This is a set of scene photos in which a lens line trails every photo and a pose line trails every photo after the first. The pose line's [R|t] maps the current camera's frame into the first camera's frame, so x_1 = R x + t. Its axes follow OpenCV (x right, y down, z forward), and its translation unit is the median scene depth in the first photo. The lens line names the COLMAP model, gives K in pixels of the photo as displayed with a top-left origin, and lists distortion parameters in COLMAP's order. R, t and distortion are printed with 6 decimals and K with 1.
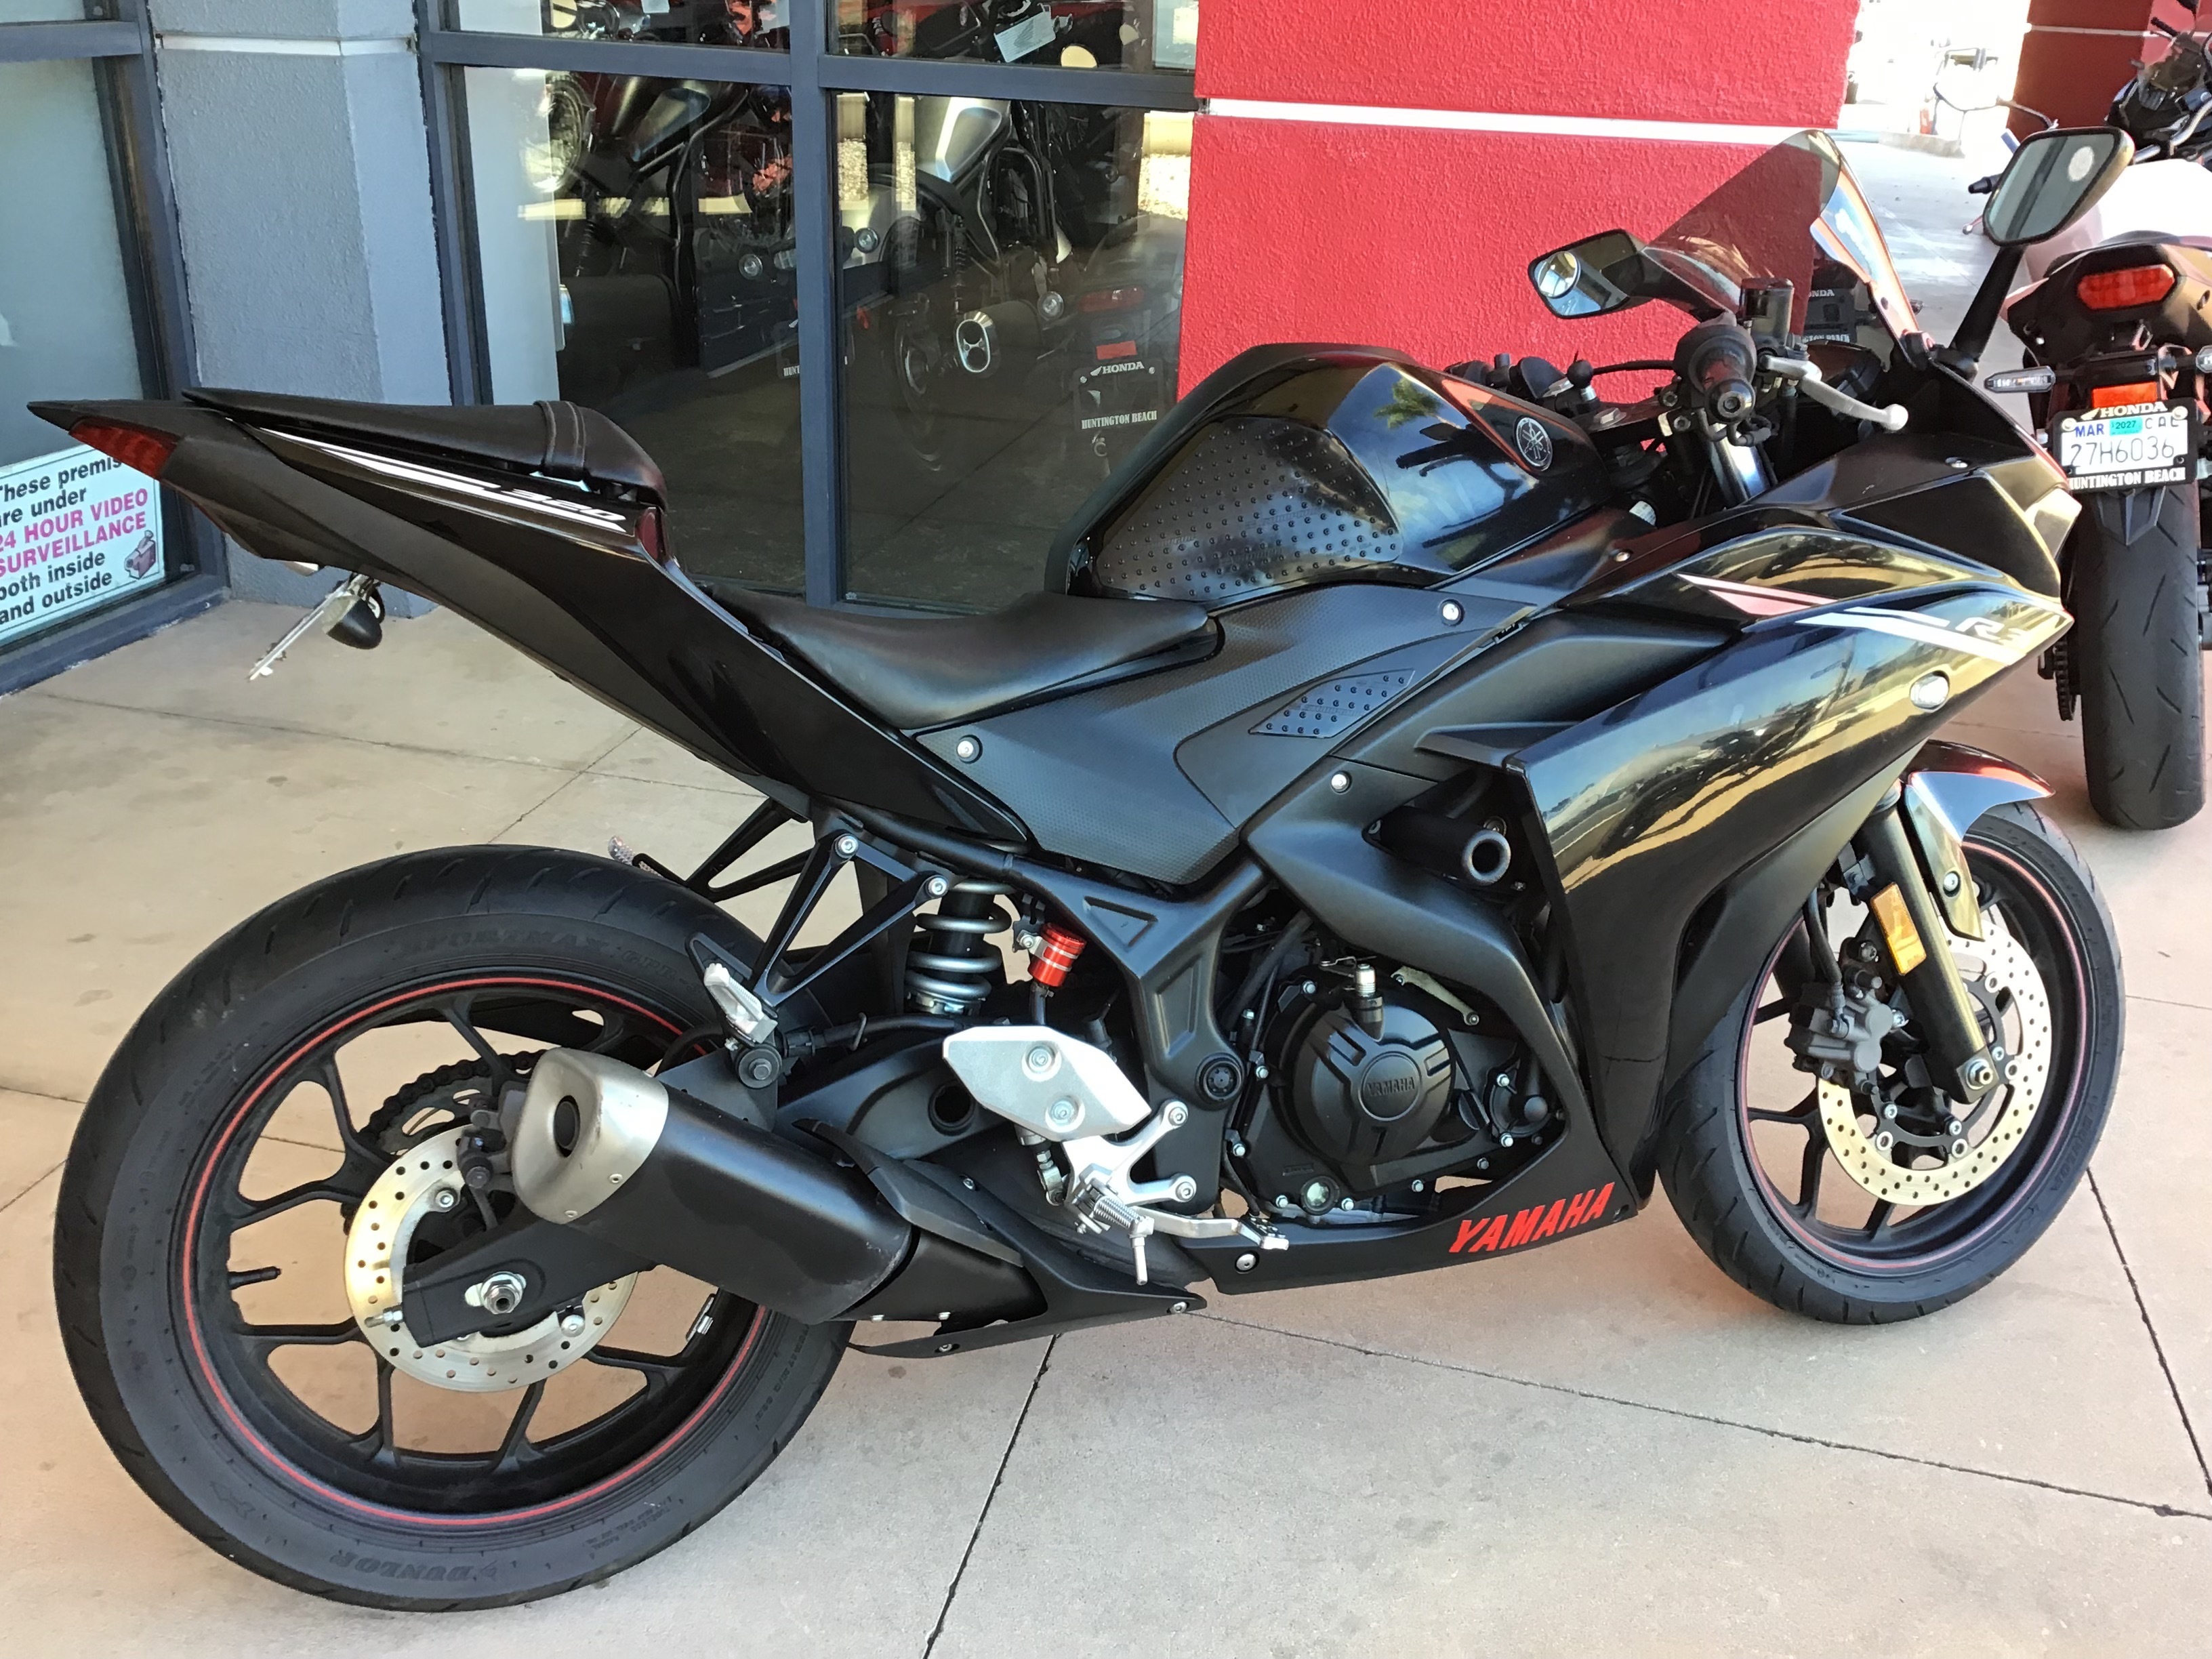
lens RADIAL K [[2017.6, 0, 1111.2], [0, 2017.6, 860.5], [0, 0, 1]] dist [0.079179, -0.113981]
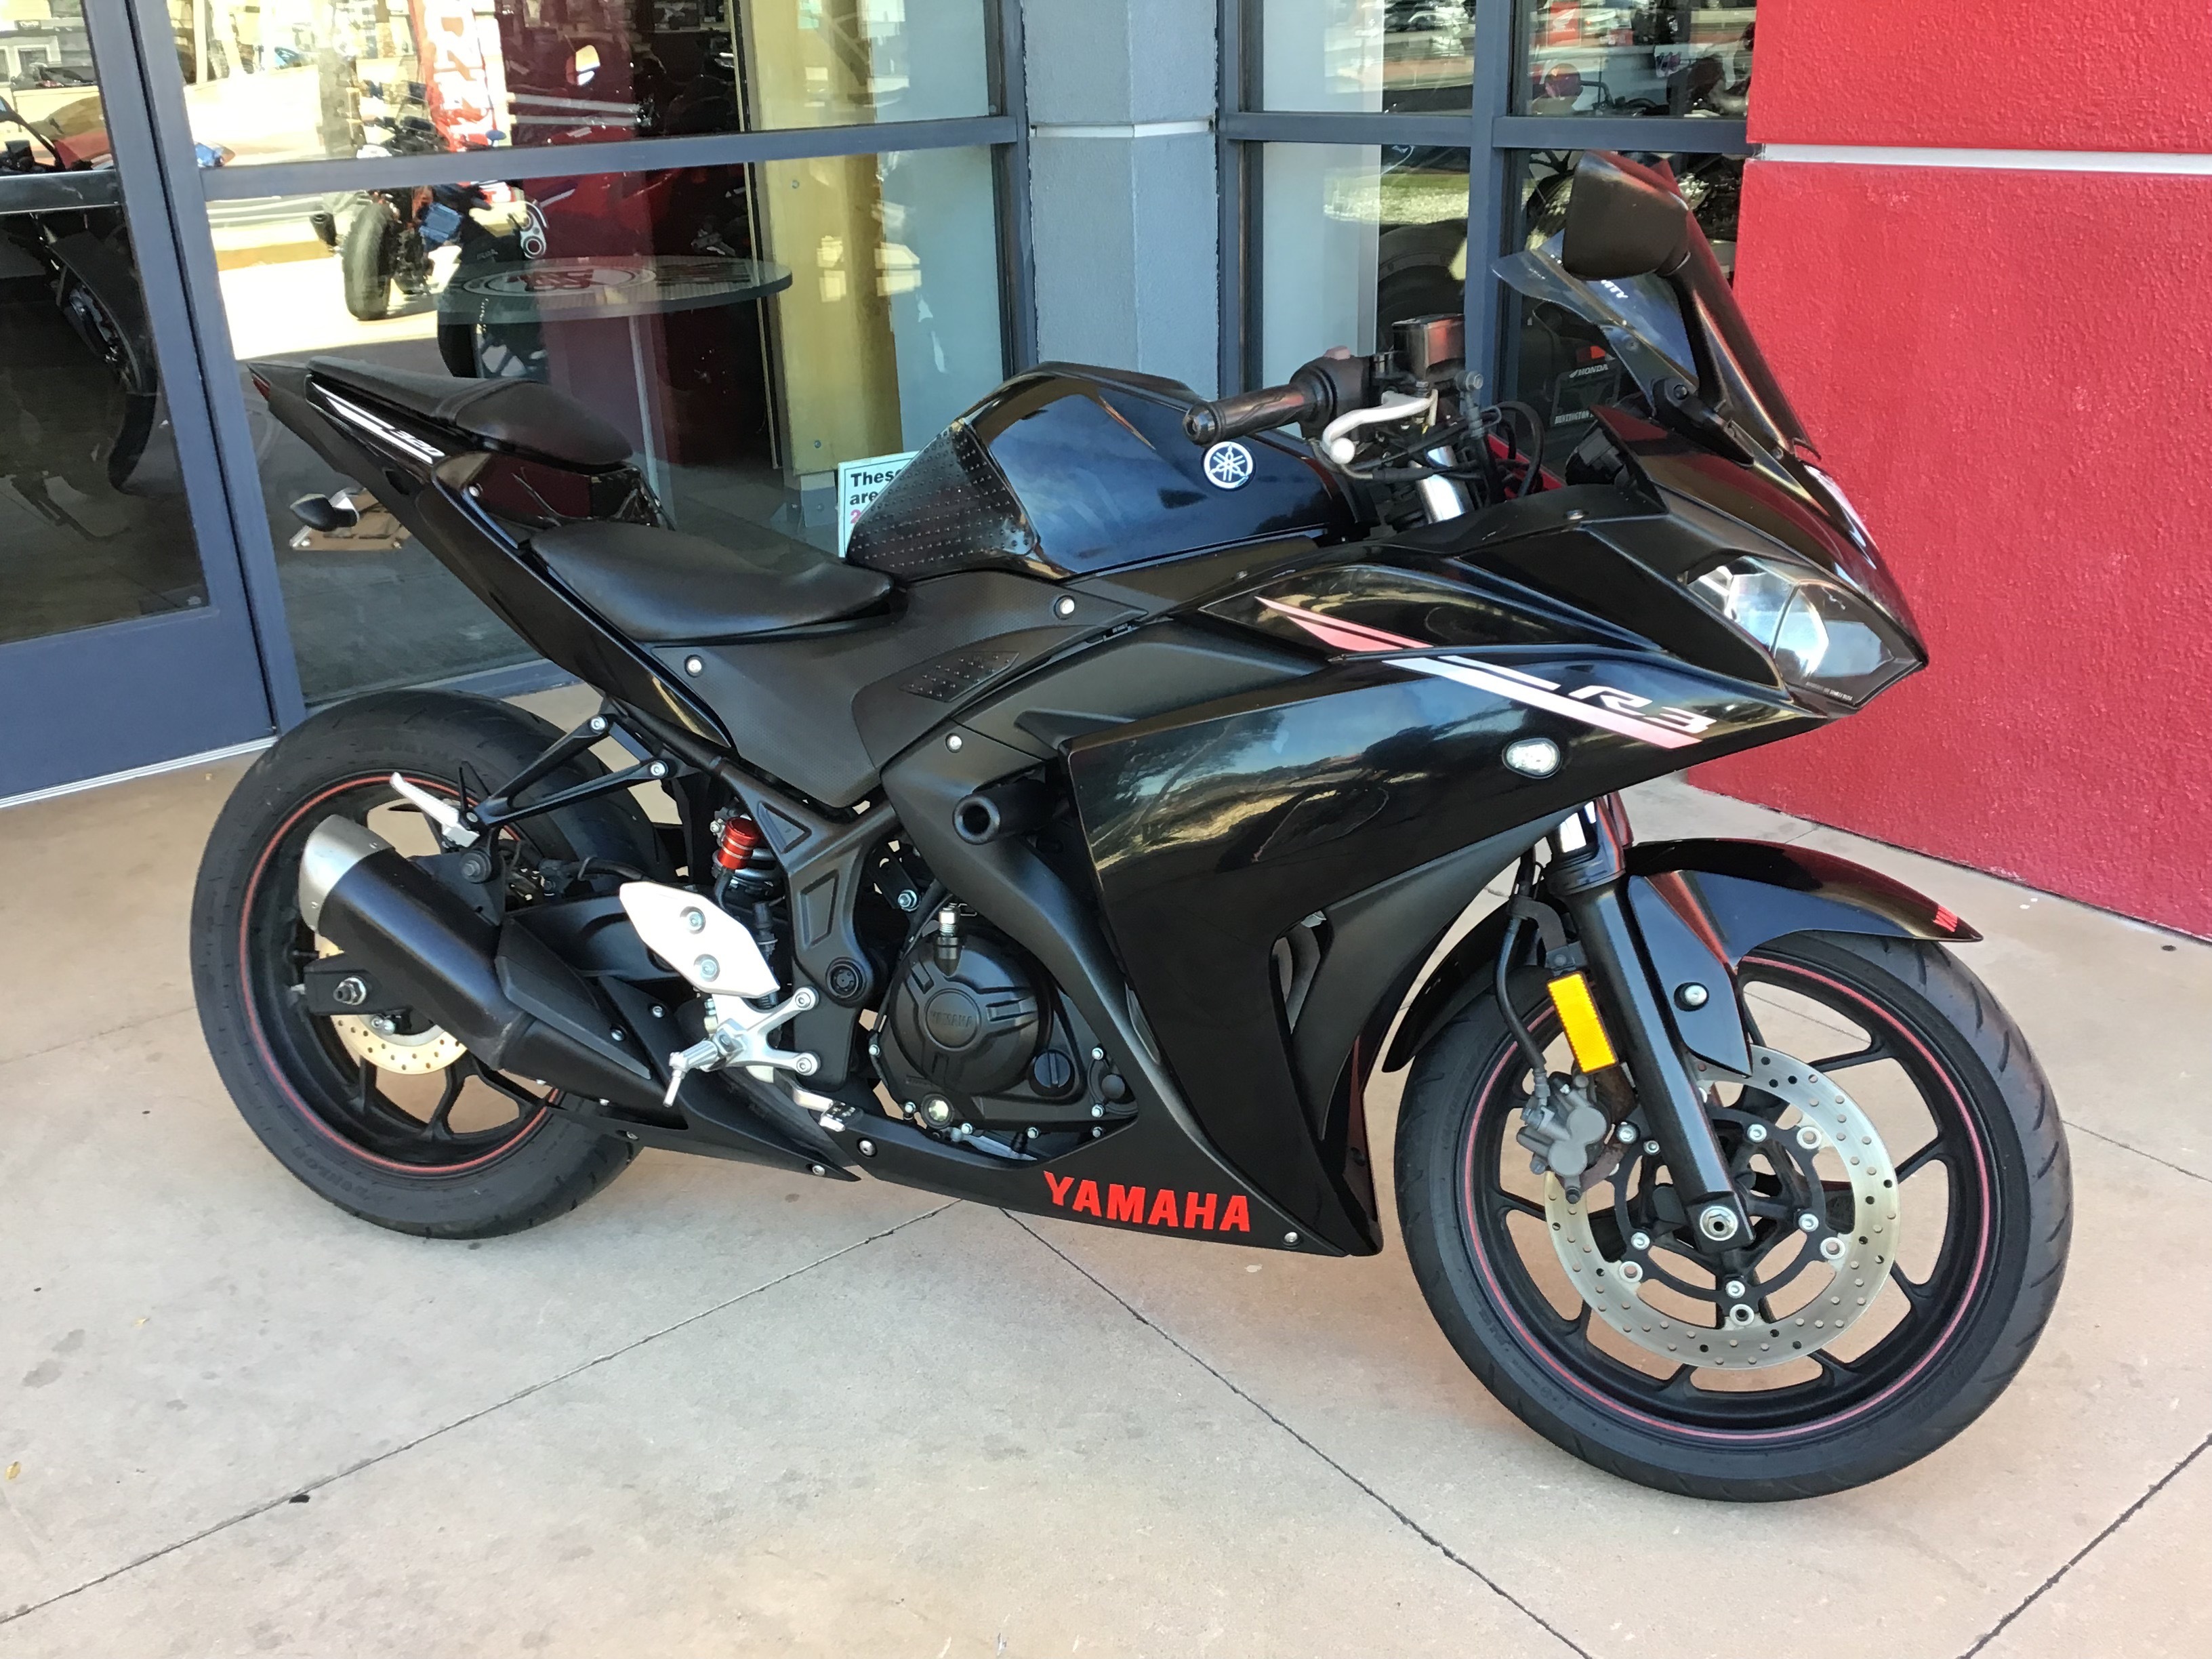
lens RADIAL K [[2017.6, 0, 1111.2], [0, 2017.6, 860.5], [0, 0, 1]] dist [0.079179, -0.113981]
pose [[0.771126, 0.181839, -0.610163, 0.831239], [-0.201458, 0.978795, 0.037094, -0.032089], [0.603970, 0.094319, 0.791407, 0.153801]]
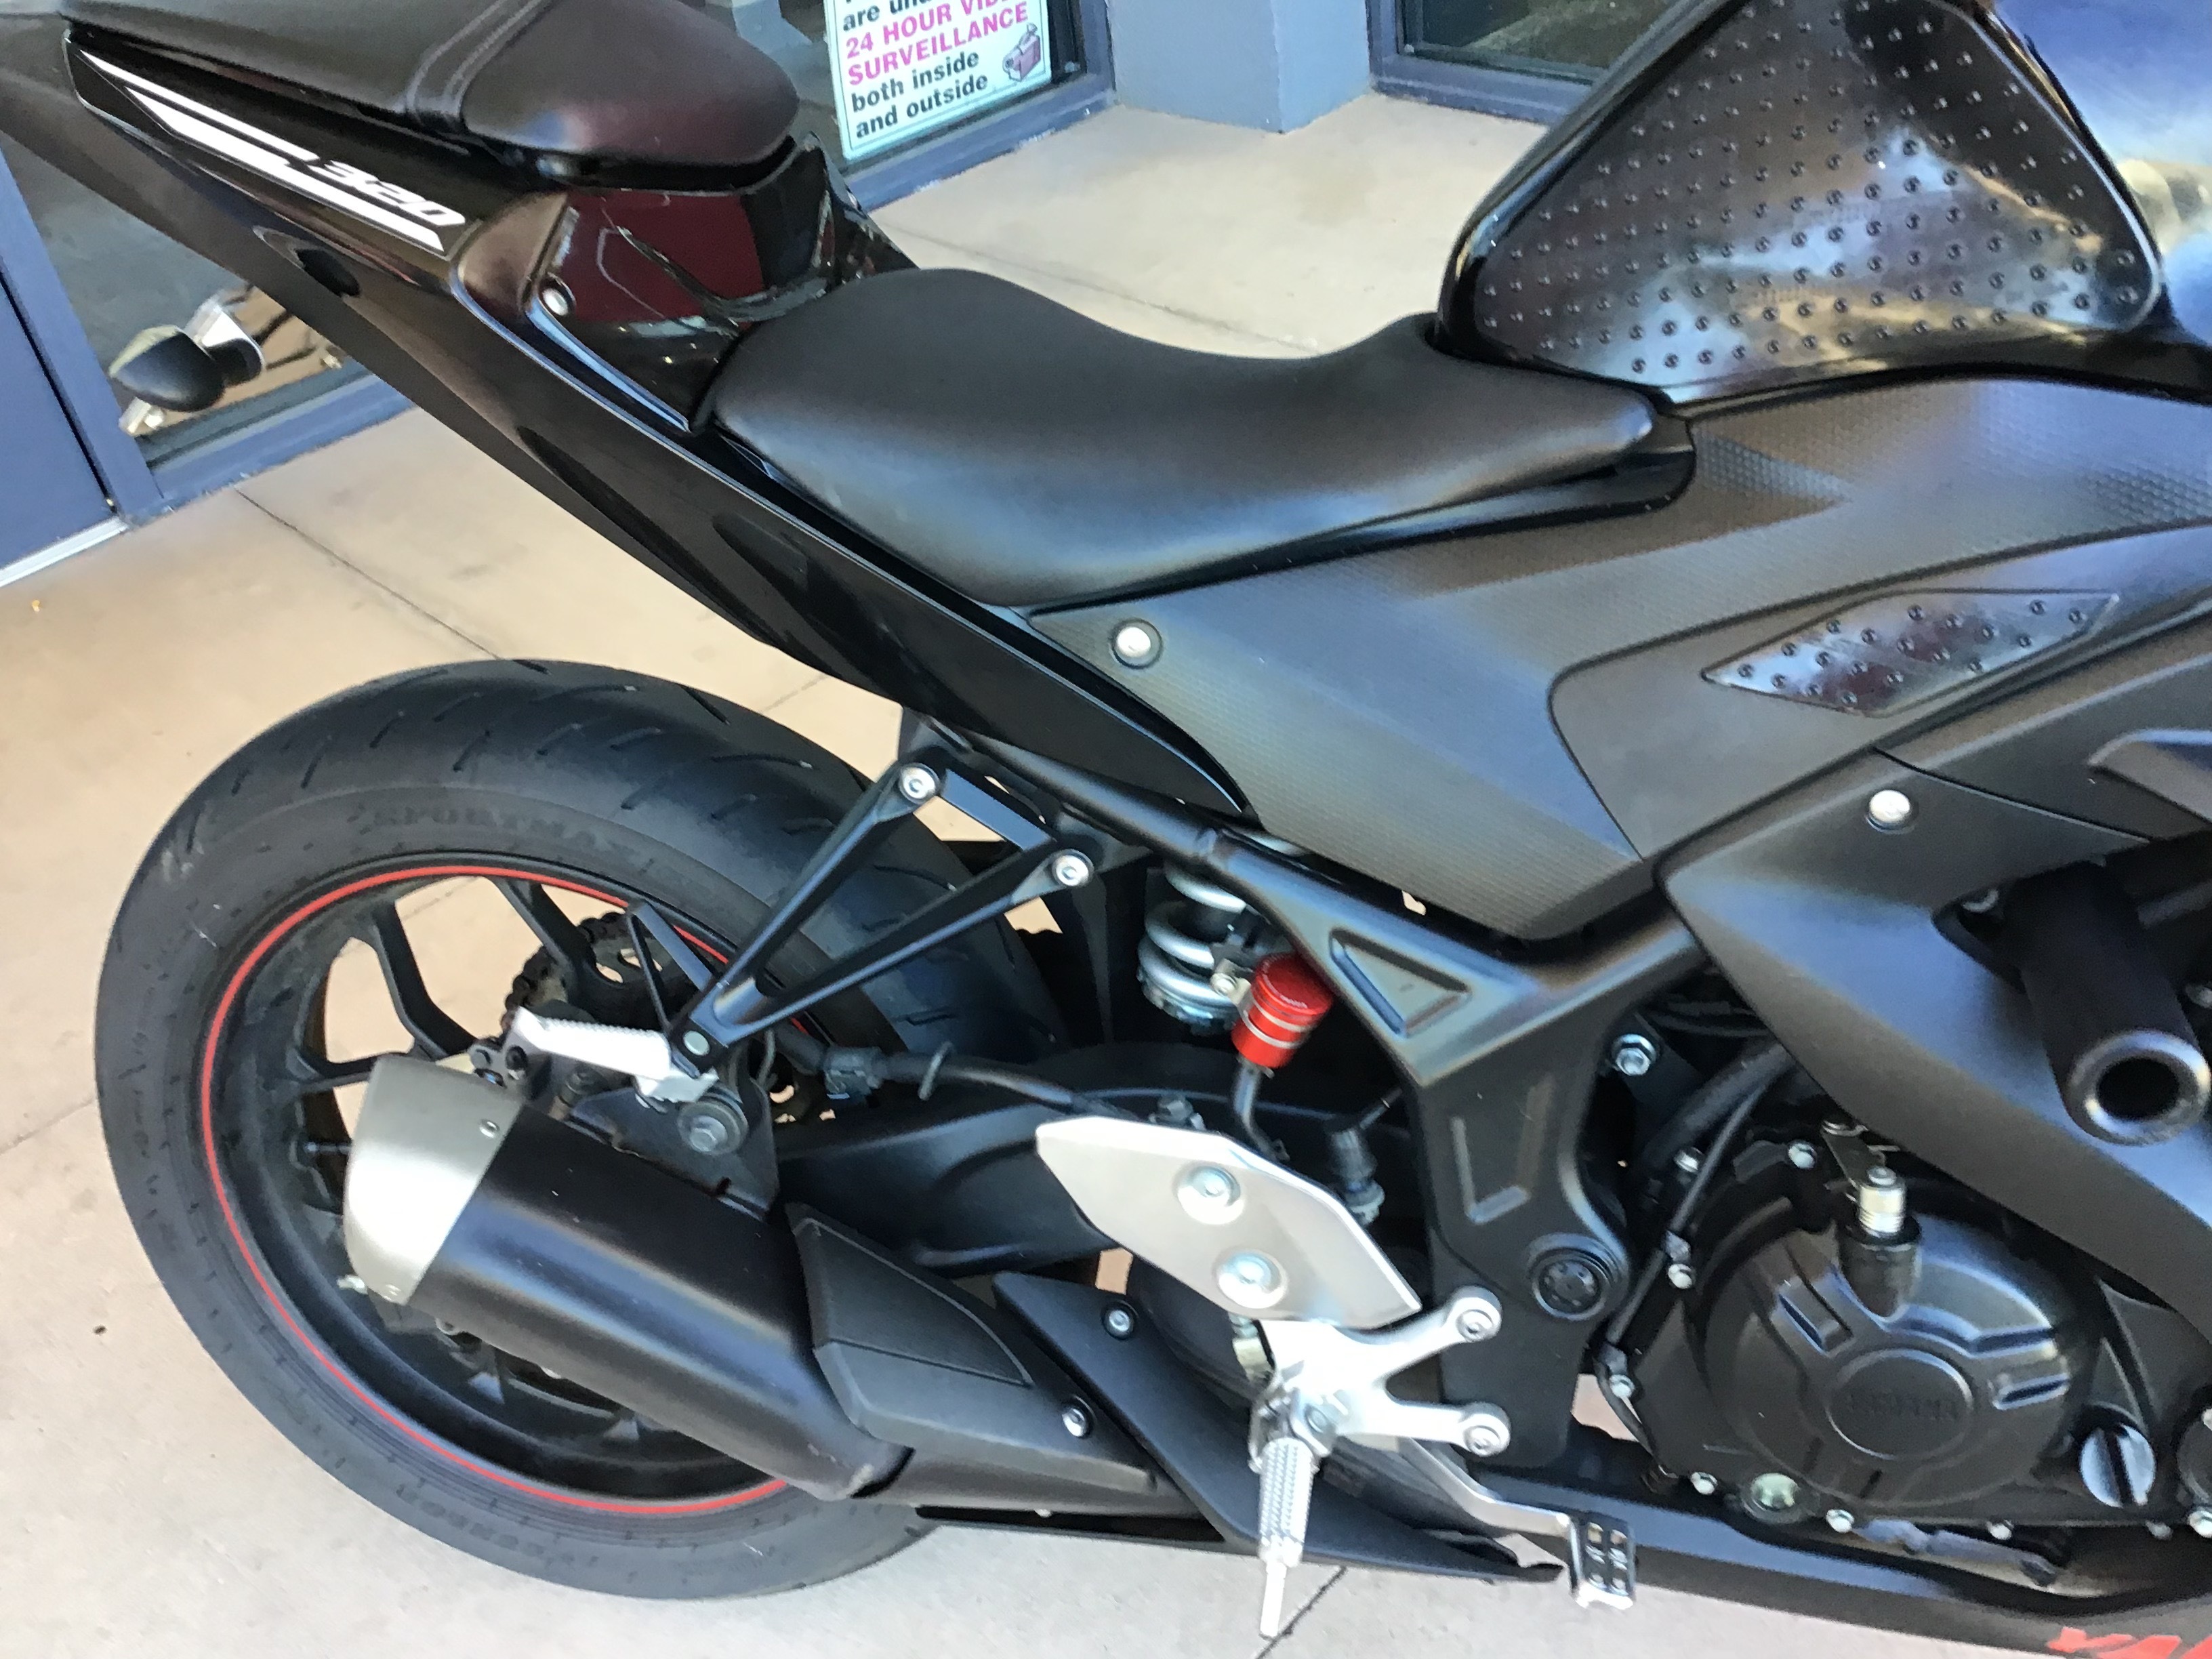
lens RADIAL K [[2000.4, 0, 1106.0], [0, 2000.4, 829.5], [0, 0, 1]] dist [0.072691, -0.103955]
pose [[0.828241, 0.210286, -0.519419, 0.195637], [-0.072566, 0.959363, 0.272686, -0.139481], [0.555653, -0.188157, 0.809843, 0.491544]]
